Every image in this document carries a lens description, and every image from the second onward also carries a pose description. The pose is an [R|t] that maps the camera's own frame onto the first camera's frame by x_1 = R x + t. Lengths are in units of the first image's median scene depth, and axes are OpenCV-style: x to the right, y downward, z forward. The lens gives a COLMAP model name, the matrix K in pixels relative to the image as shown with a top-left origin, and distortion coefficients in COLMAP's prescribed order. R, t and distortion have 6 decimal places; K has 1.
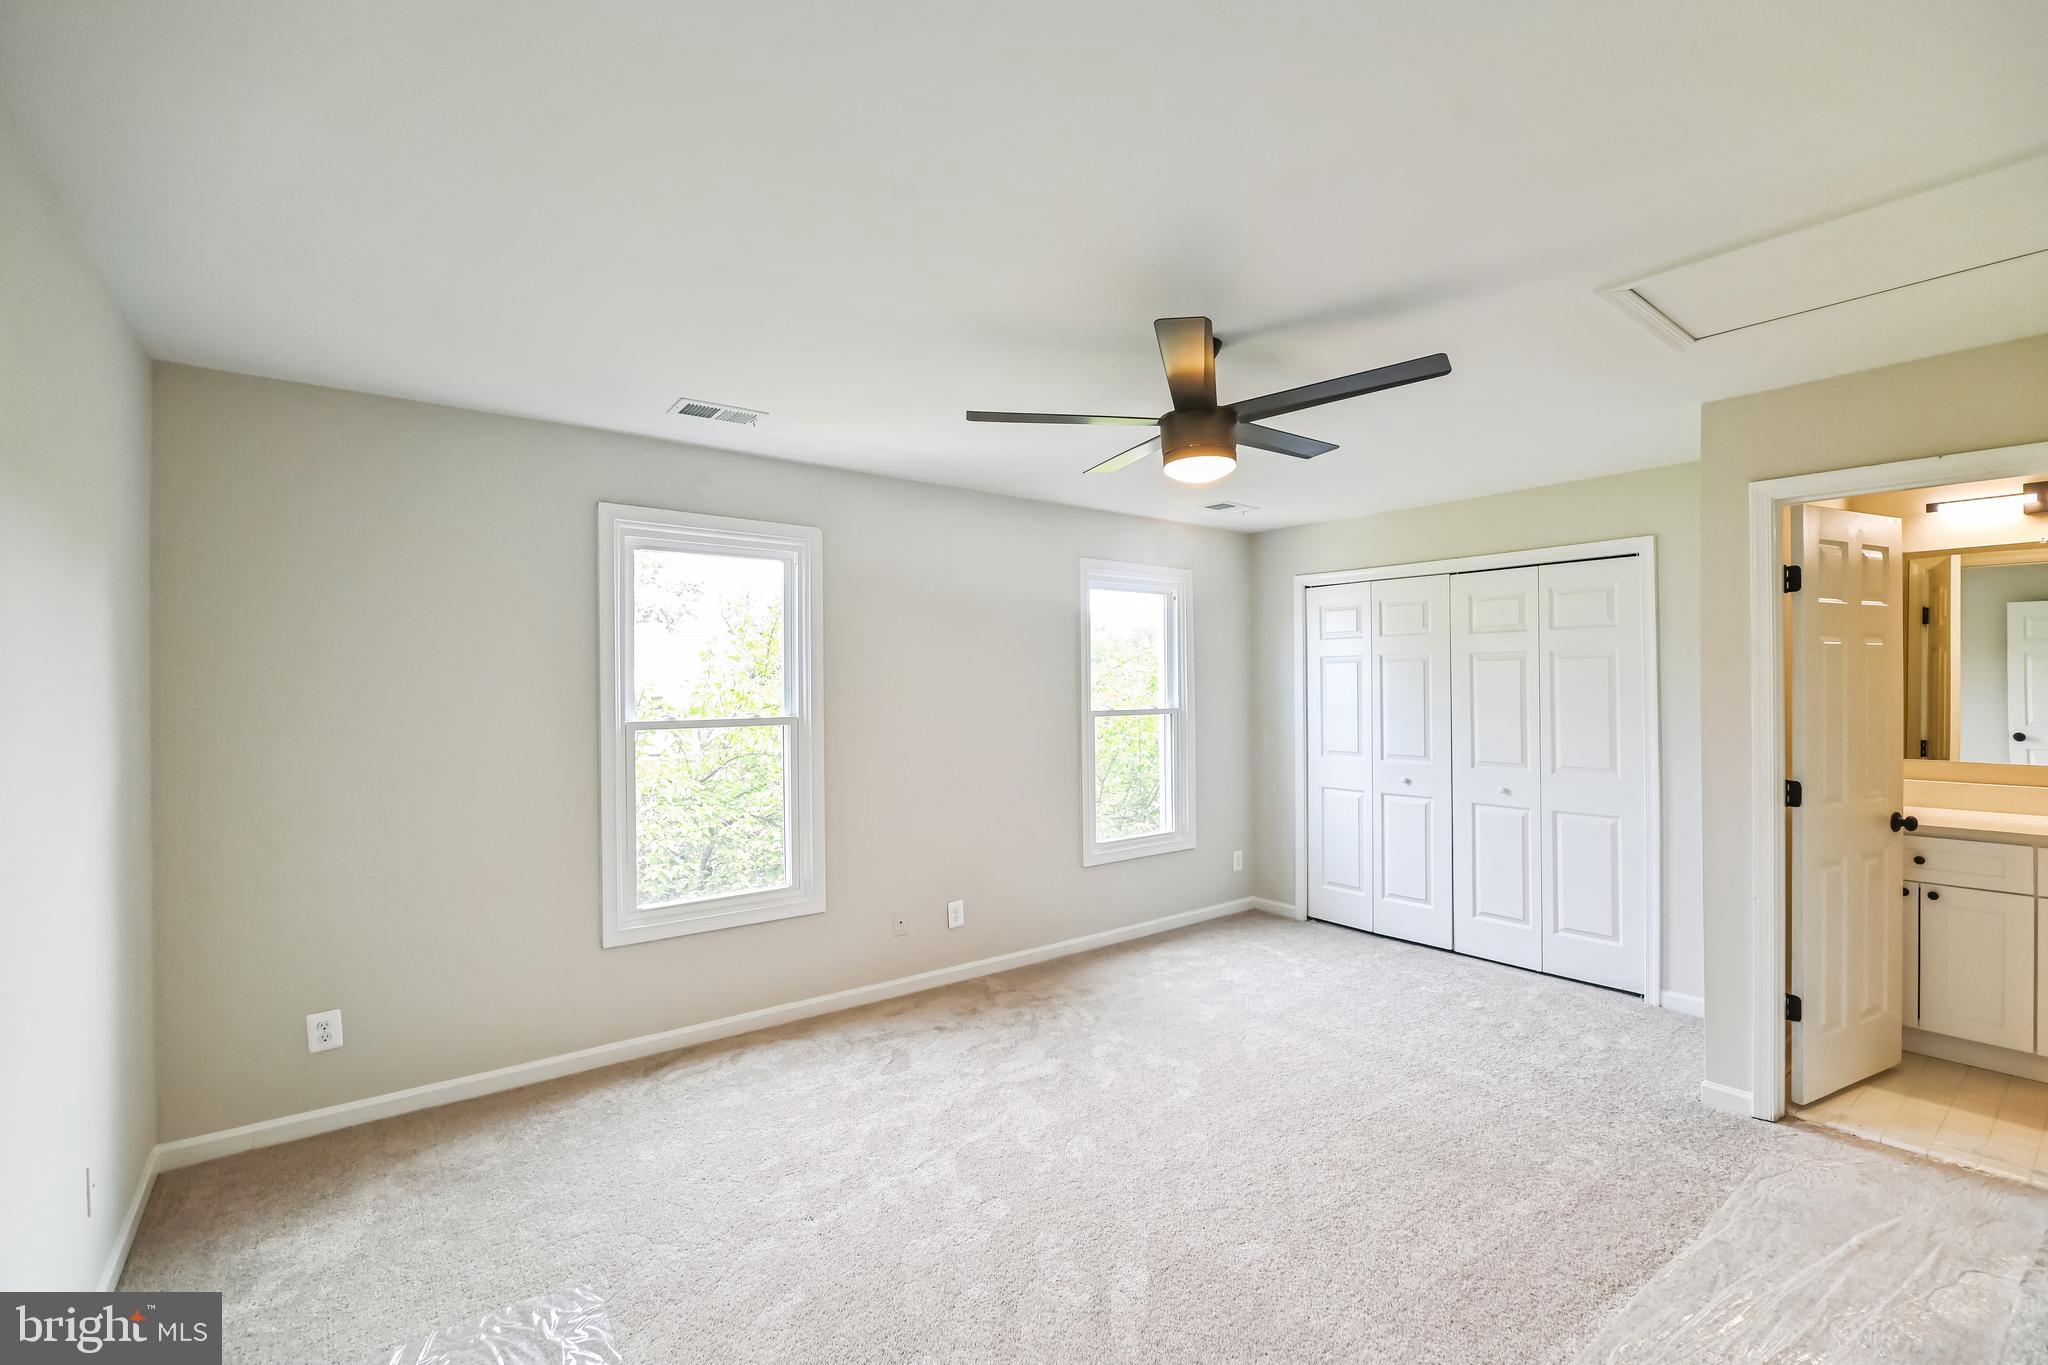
lens RADIAL K [[830.7, 0, 1024.0], [0, 830.7, 682.5], [0, 0, 1]] dist [-0.043602, 0.000007]
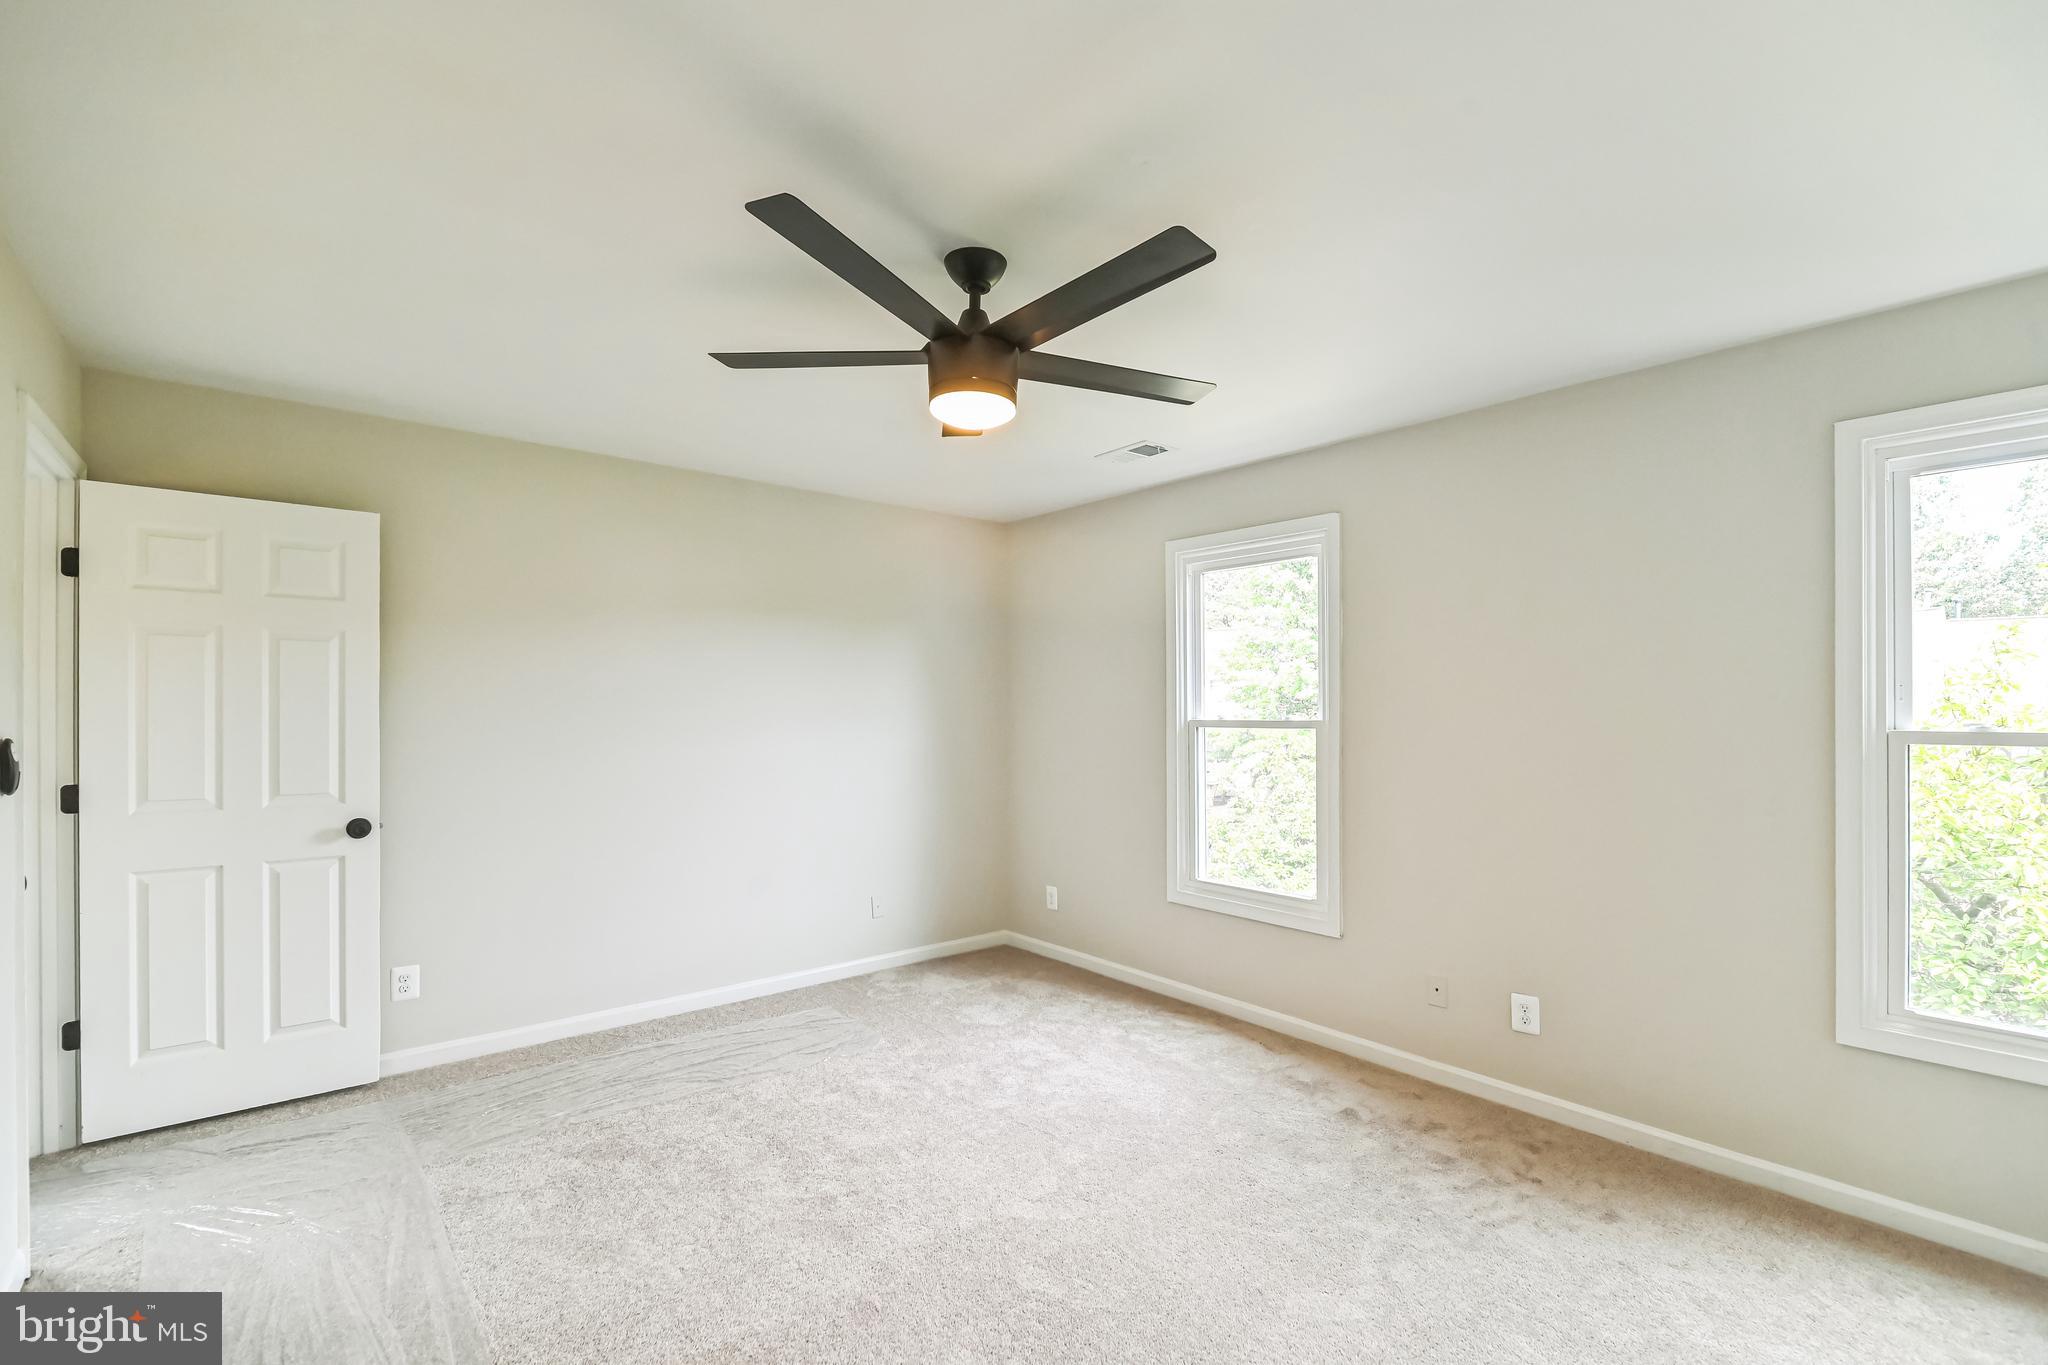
lens RADIAL K [[901.0, 0, 1037.3], [0, 901.0, 681.6], [0, 0, 1]] dist [-0.001833, -0.007938]
pose [[0.071355, -0.018637, -0.997277, 0.717973], [0.004965, 0.999820, -0.018330, 0.016303], [0.997439, -0.003643, 0.071434, 0.604611]]
